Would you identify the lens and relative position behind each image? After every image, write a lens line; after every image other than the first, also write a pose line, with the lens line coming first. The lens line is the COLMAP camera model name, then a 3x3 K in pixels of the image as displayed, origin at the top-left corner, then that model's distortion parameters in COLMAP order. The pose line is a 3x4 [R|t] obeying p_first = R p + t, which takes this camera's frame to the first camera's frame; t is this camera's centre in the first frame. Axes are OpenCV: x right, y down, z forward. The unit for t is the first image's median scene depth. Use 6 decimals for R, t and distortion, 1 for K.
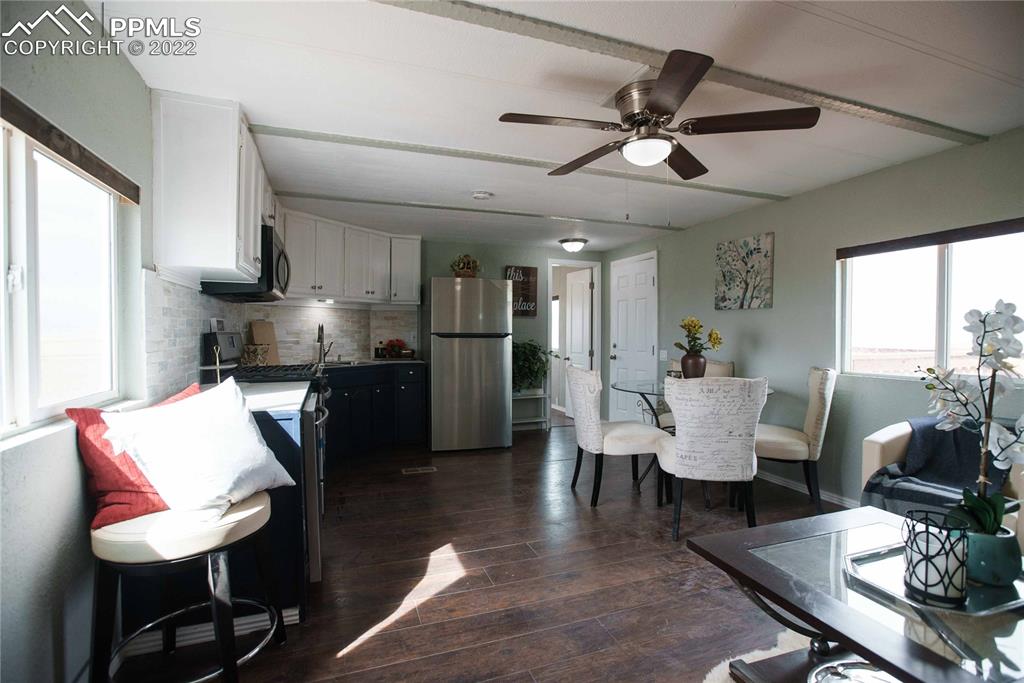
lens RADIAL K [[487.2, 0, 512.1], [0, 487.2, 343.9], [0, 0, 1]] dist [-0.057301, 0.021957]
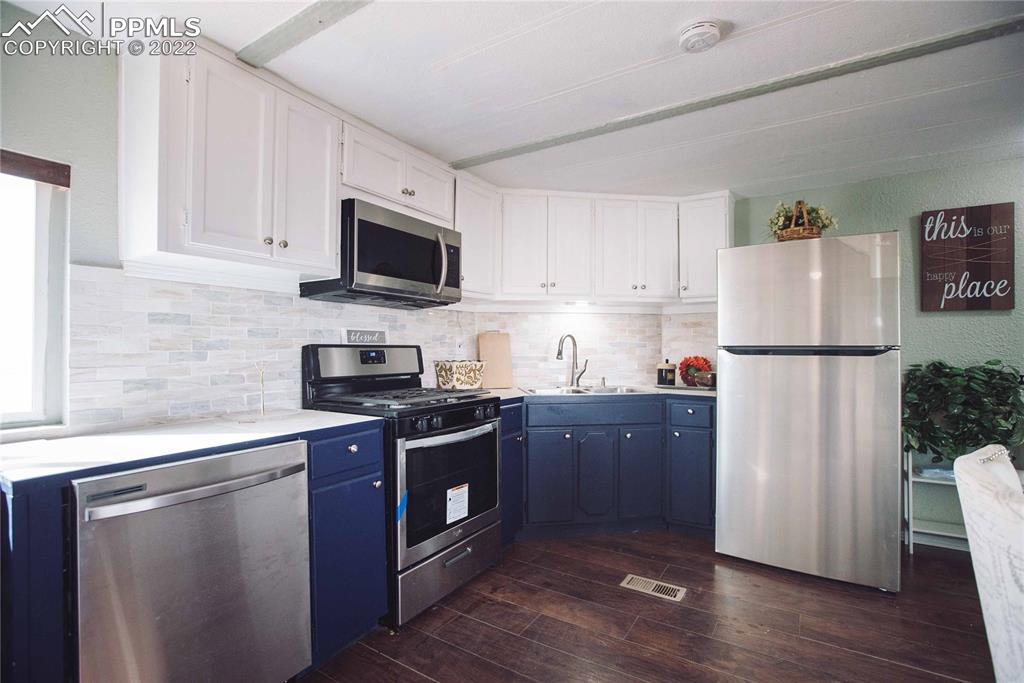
lens RADIAL K [[474.5, 0, 513.4], [0, 474.5, 343.9], [0, 0, 1]] dist [-0.054970, 0.020118]
pose [[0.612820, -0.008844, -0.790173, 0.199757], [-0.017301, 0.999548, -0.024605, -0.011513], [0.790033, 0.028749, 0.612390, 0.736185]]
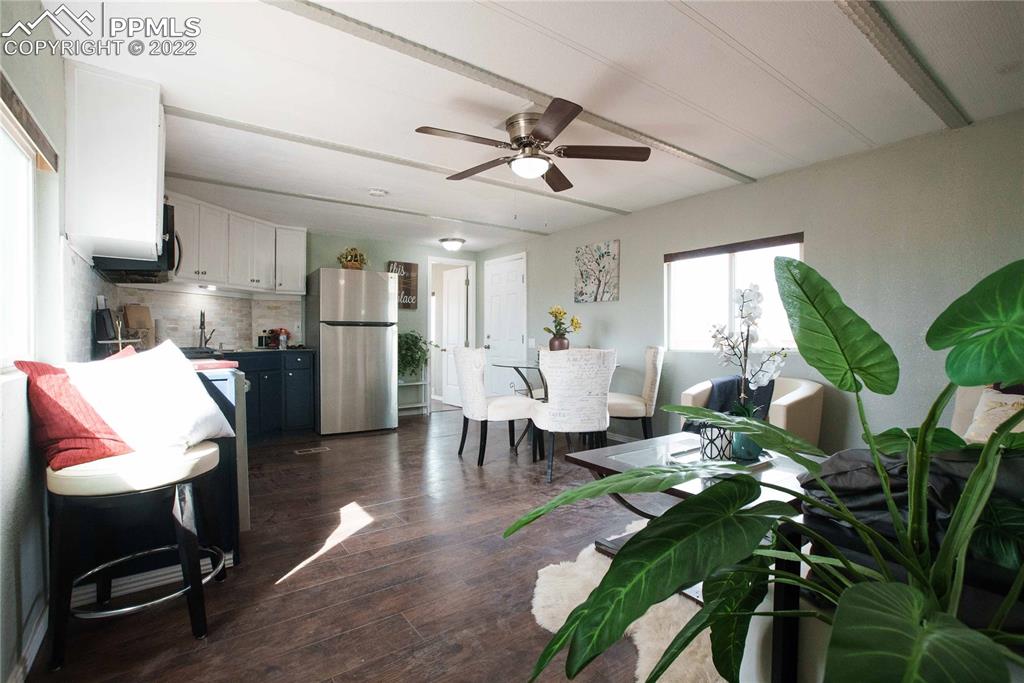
lens RADIAL K [[475.9, 0, 511.5], [0, 475.9, 344.0], [0, 0, 1]] dist [-0.056497, 0.021993]
pose [[0.961870, -0.003346, 0.273487, -0.075691], [0.004440, 0.999984, -0.003380, 0.050075], [-0.273471, 0.004466, 0.961870, -0.130739]]
